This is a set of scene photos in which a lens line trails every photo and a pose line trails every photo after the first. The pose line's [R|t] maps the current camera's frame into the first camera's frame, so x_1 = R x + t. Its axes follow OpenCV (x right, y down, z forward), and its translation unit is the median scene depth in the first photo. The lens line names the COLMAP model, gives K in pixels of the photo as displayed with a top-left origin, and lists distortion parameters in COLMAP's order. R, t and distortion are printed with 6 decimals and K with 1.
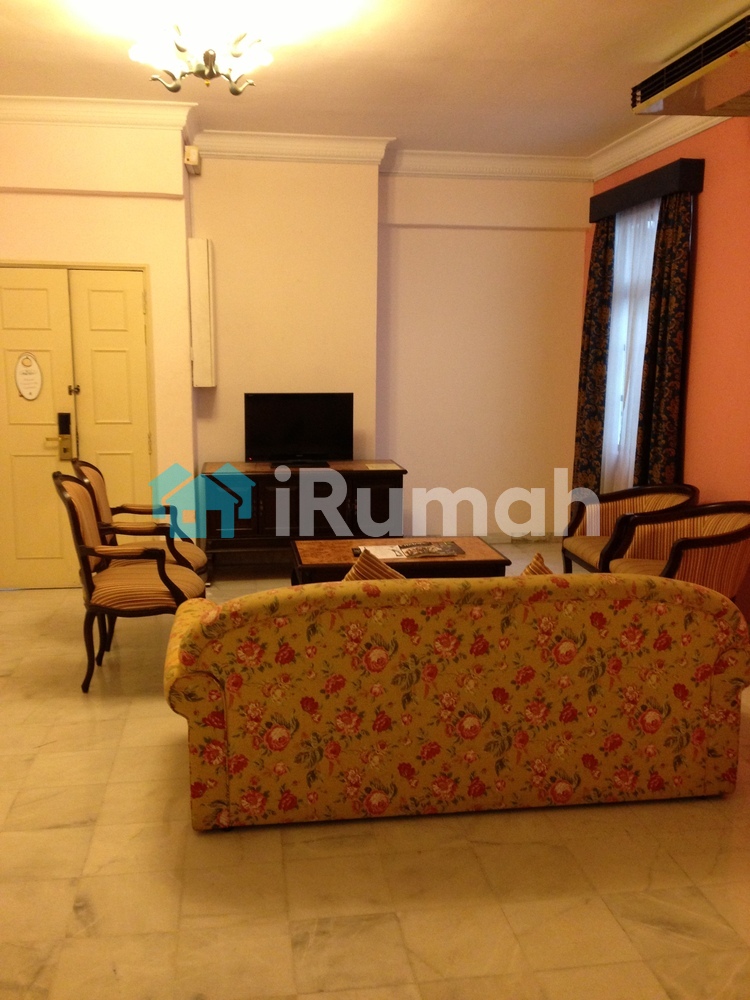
lens RADIAL K [[922.8, 0, 375.0], [0, 922.8, 500.0], [0, 0, 1]] dist [0.104360, -0.200116]
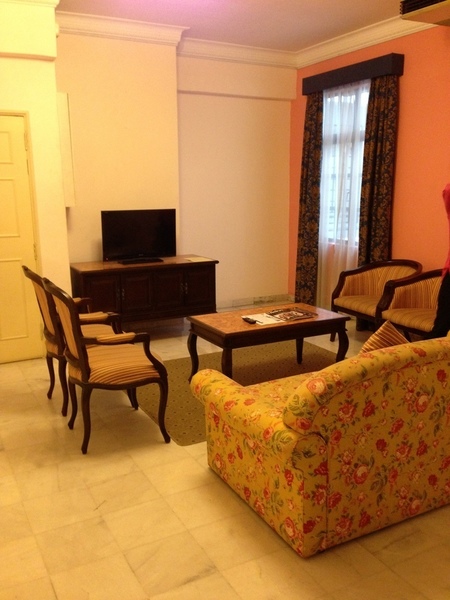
lens RADIAL K [[553.7, 0, 225.0], [0, 553.7, 300.0], [0, 0, 1]] dist [0.104360, -0.200116]
pose [[0.941398, -0.079566, 0.327779, -0.336207], [0.065171, 0.996374, 0.054689, -0.023989], [-0.330941, -0.030122, 0.943170, 0.224452]]
